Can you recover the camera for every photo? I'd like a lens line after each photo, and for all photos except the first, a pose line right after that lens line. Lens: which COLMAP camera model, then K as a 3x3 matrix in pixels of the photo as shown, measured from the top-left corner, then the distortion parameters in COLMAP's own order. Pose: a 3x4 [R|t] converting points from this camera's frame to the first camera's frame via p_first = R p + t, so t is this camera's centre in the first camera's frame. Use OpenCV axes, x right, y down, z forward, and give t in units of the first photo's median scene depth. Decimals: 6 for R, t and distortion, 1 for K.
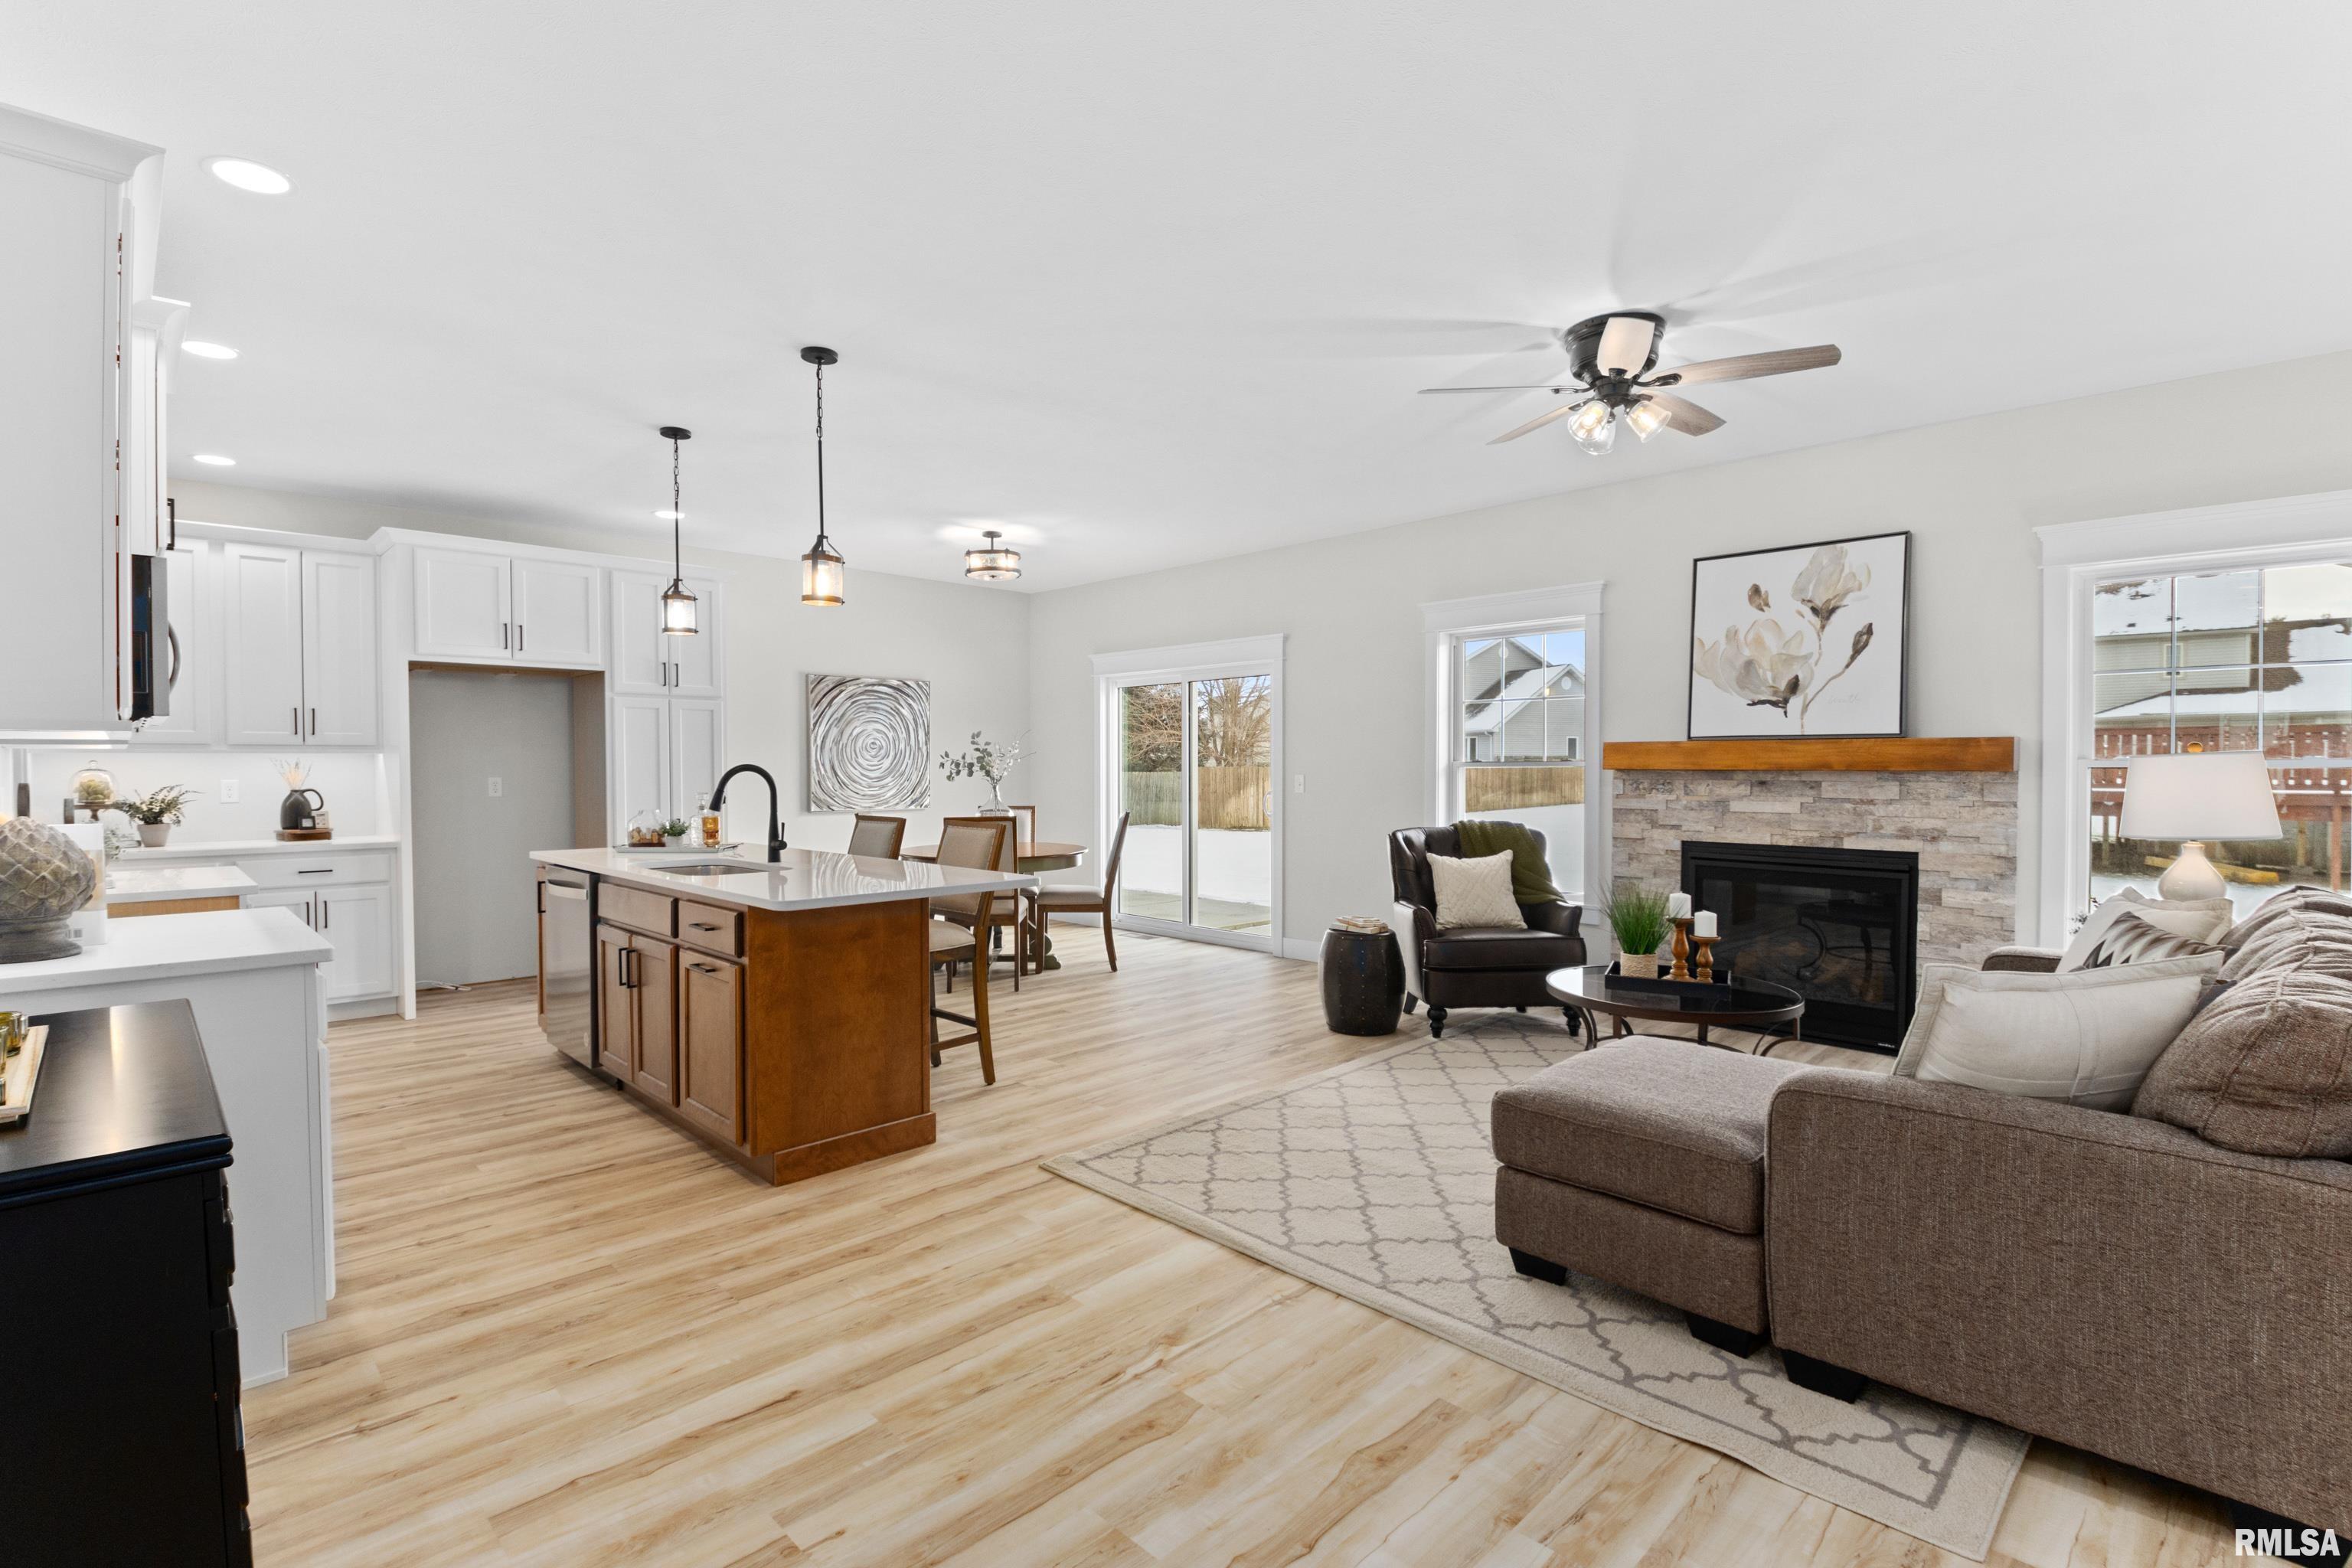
lens RADIAL K [[1092.9, 0, 1161.4], [0, 1092.9, 791.0], [0, 0, 1]] dist [0.009846, -0.007504]
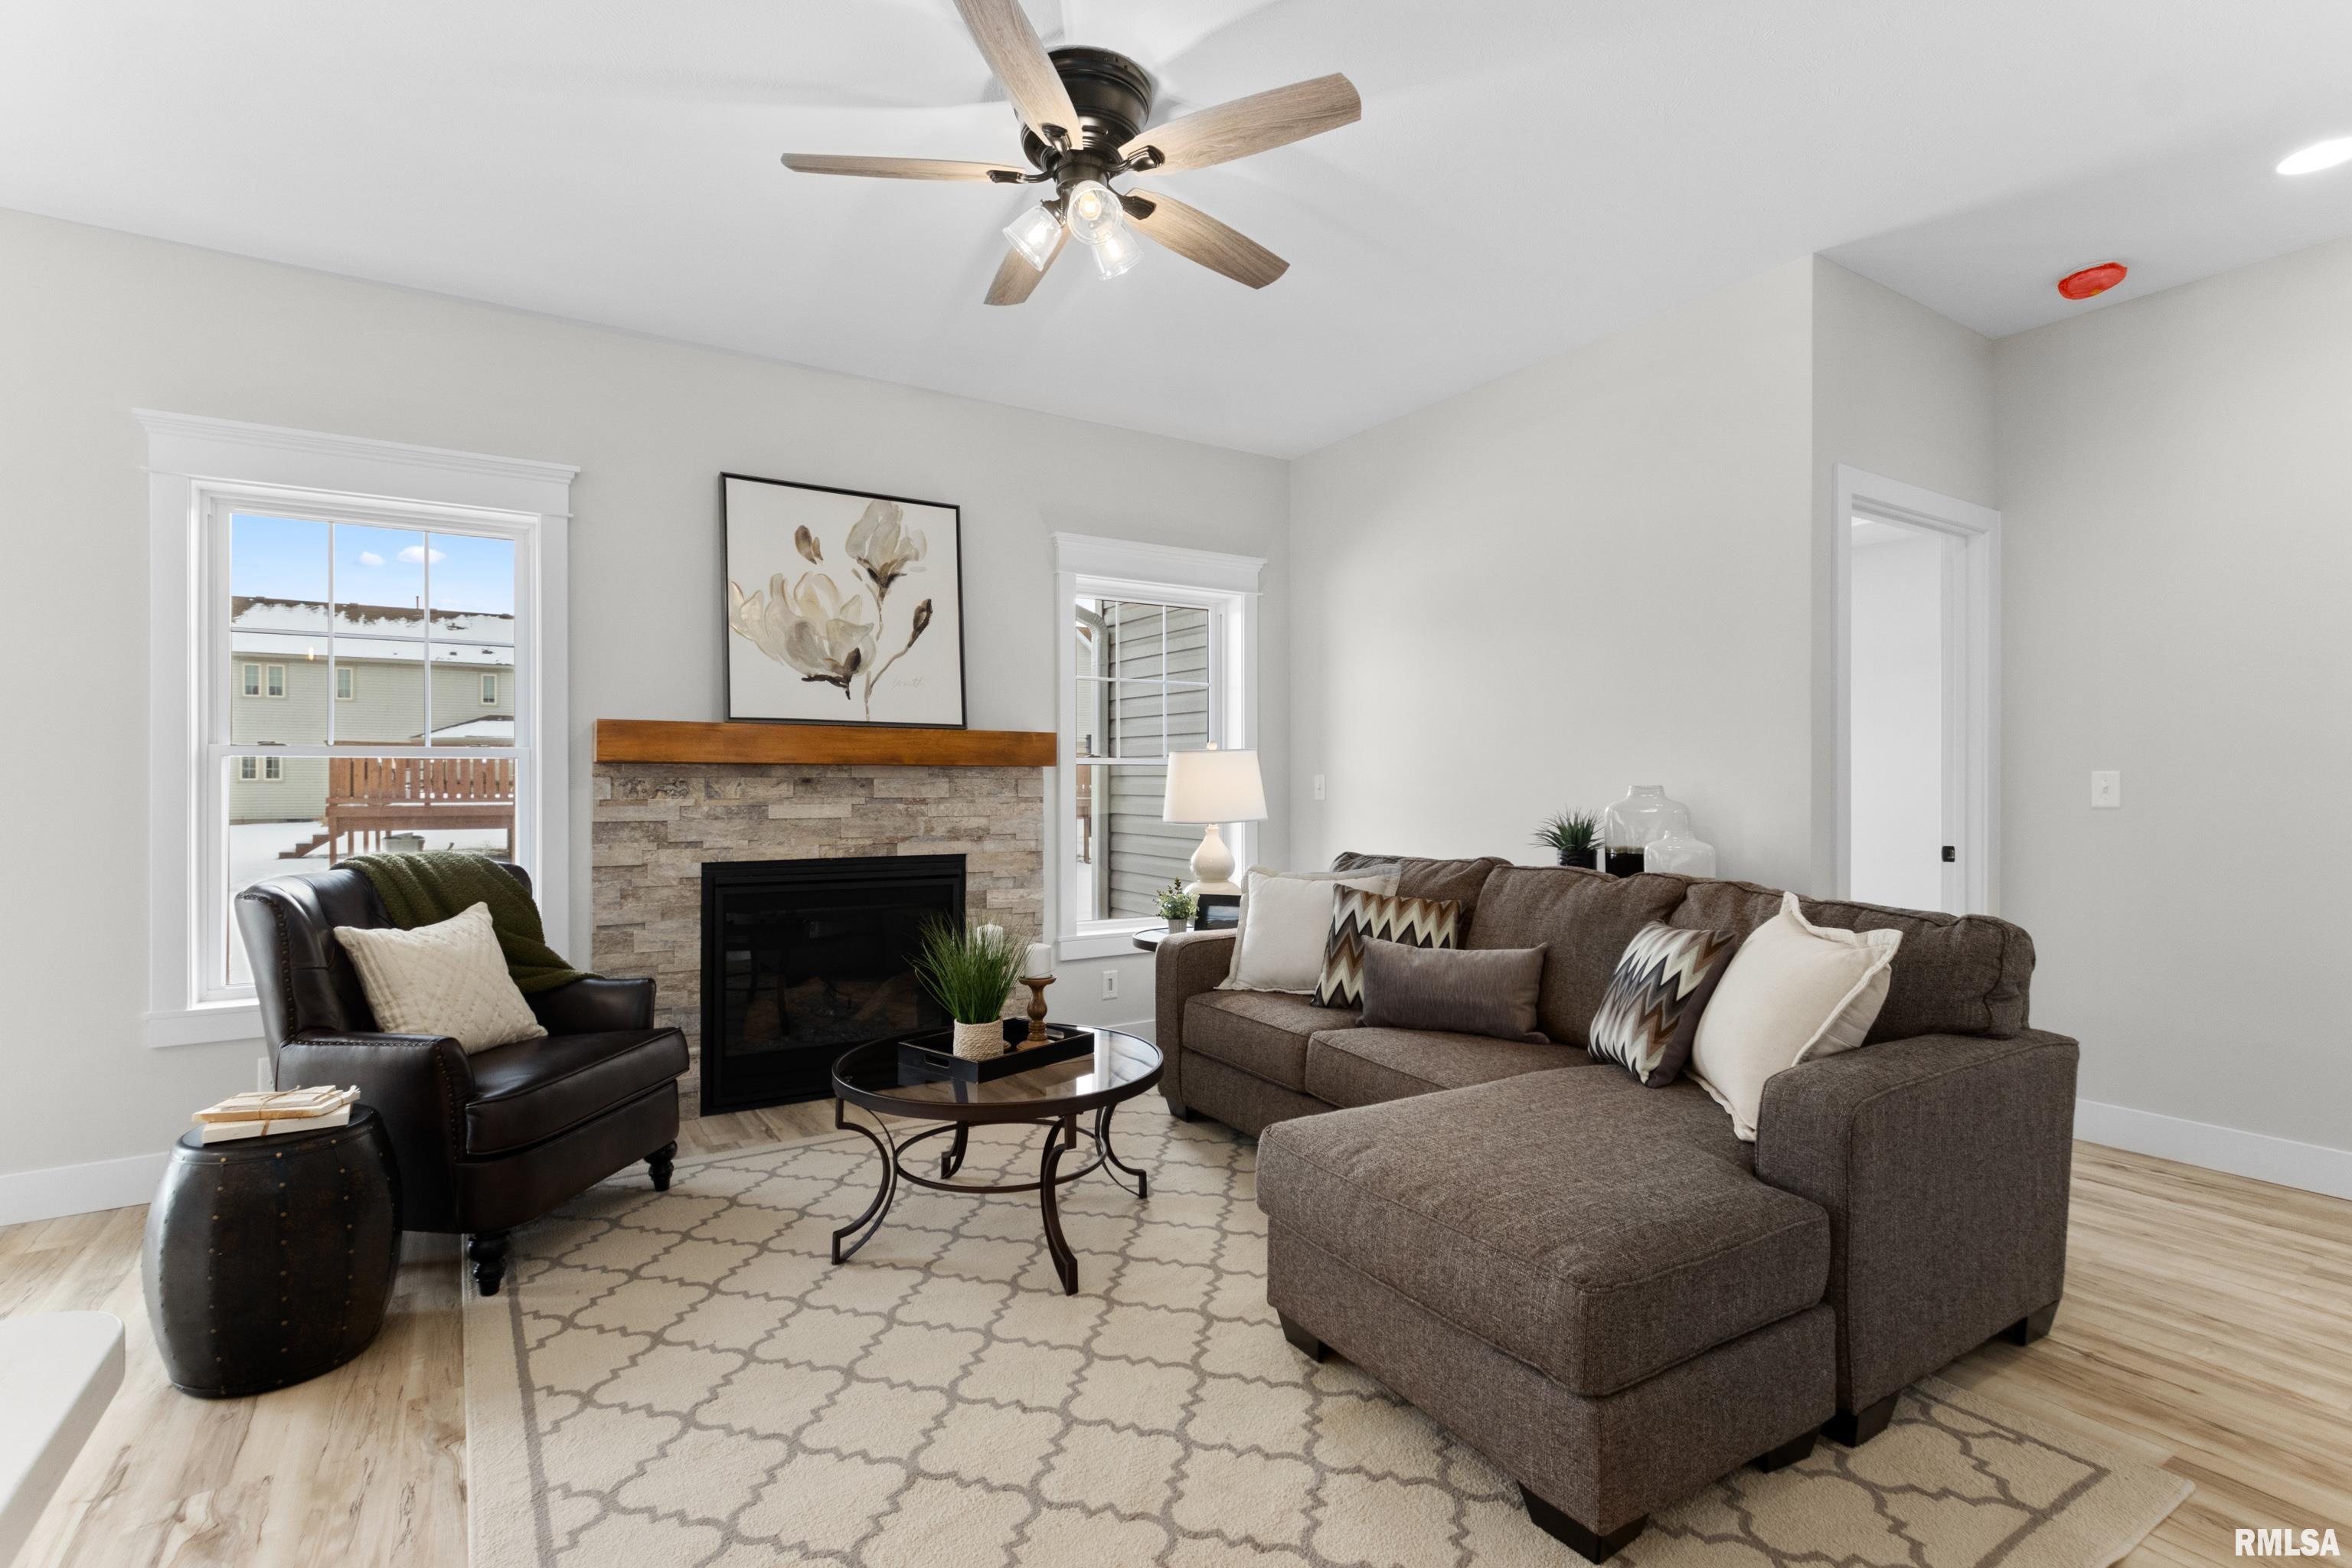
lens RADIAL K [[1092.9, 0, 1156.7], [0, 1092.9, 782.1], [0, 0, 1]] dist [0.009846, -0.007504]
pose [[0.210904, 0.003094, 0.977502, -0.177942], [0.024123, 0.999674, -0.008369, 0.006612], [-0.977209, 0.025345, 0.210761, 0.631738]]
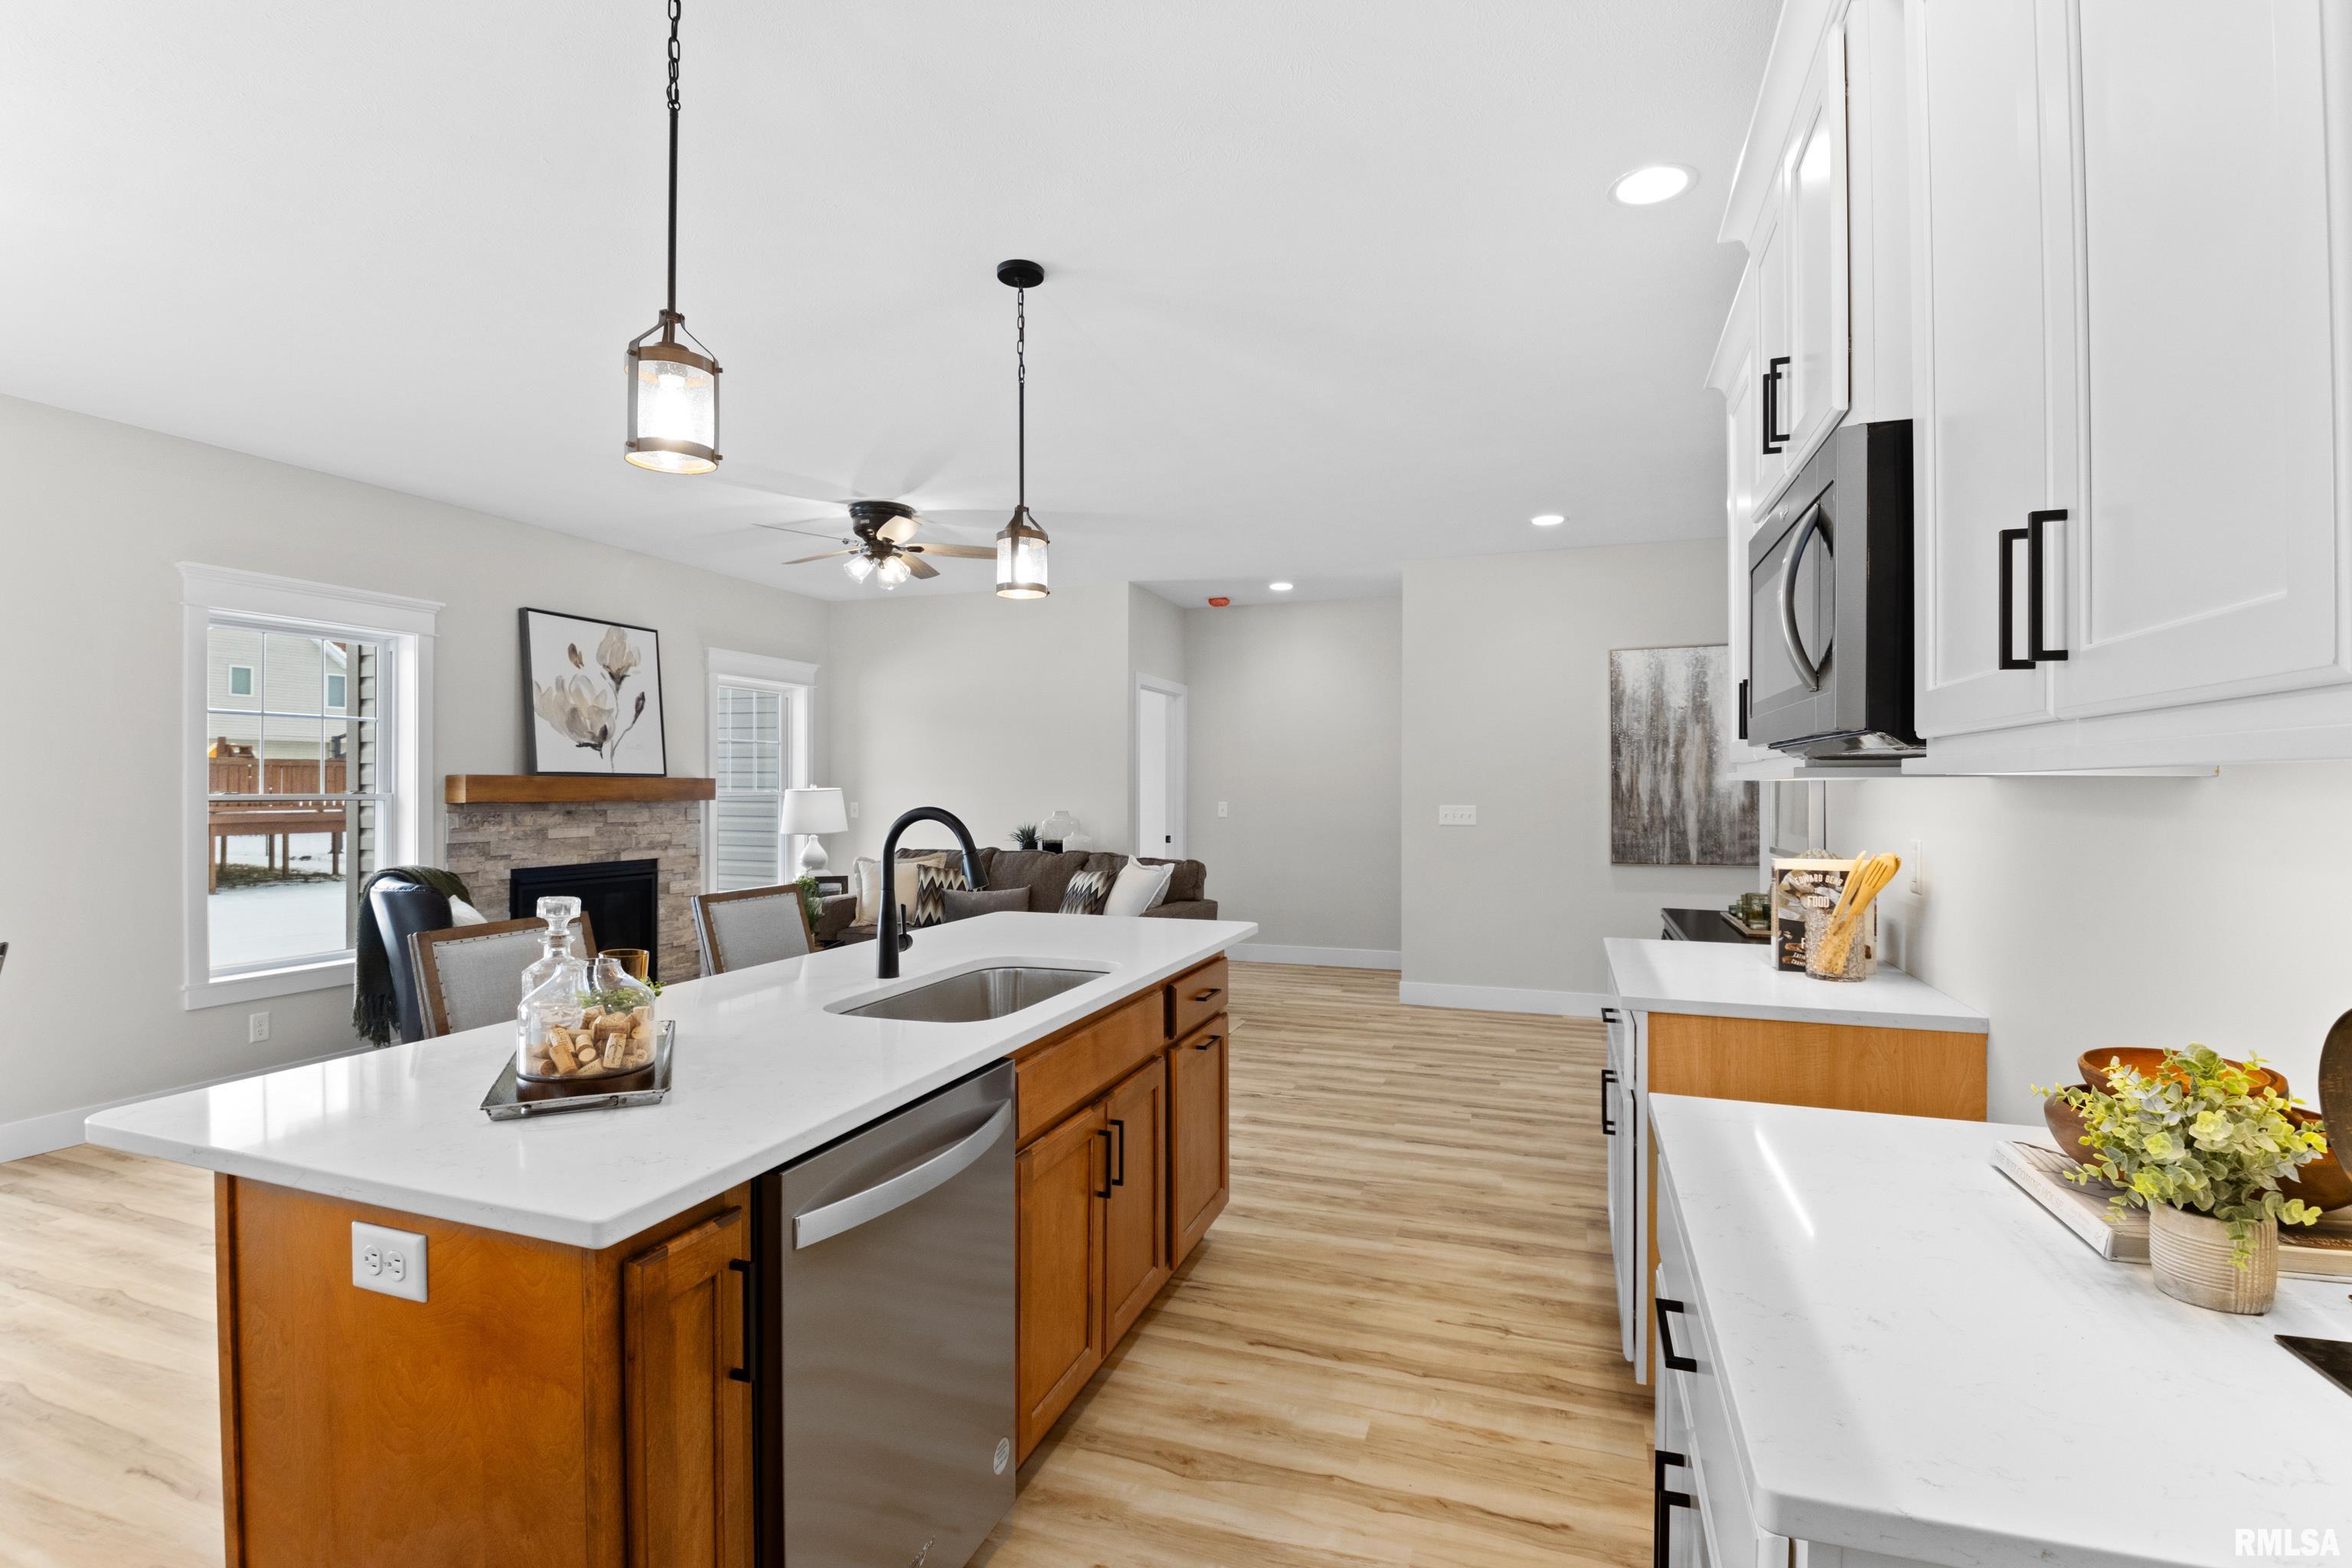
lens RADIAL K [[1092.9, 0, 1168.1], [0, 1092.9, 784.9], [0, 0, 1]] dist [0.009846, -0.007504]
pose [[-0.444341, 0.004153, 0.895848, -0.844752], [0.023092, 0.999710, 0.006819, -0.032252], [-0.895560, 0.023717, -0.444308, 1.014608]]
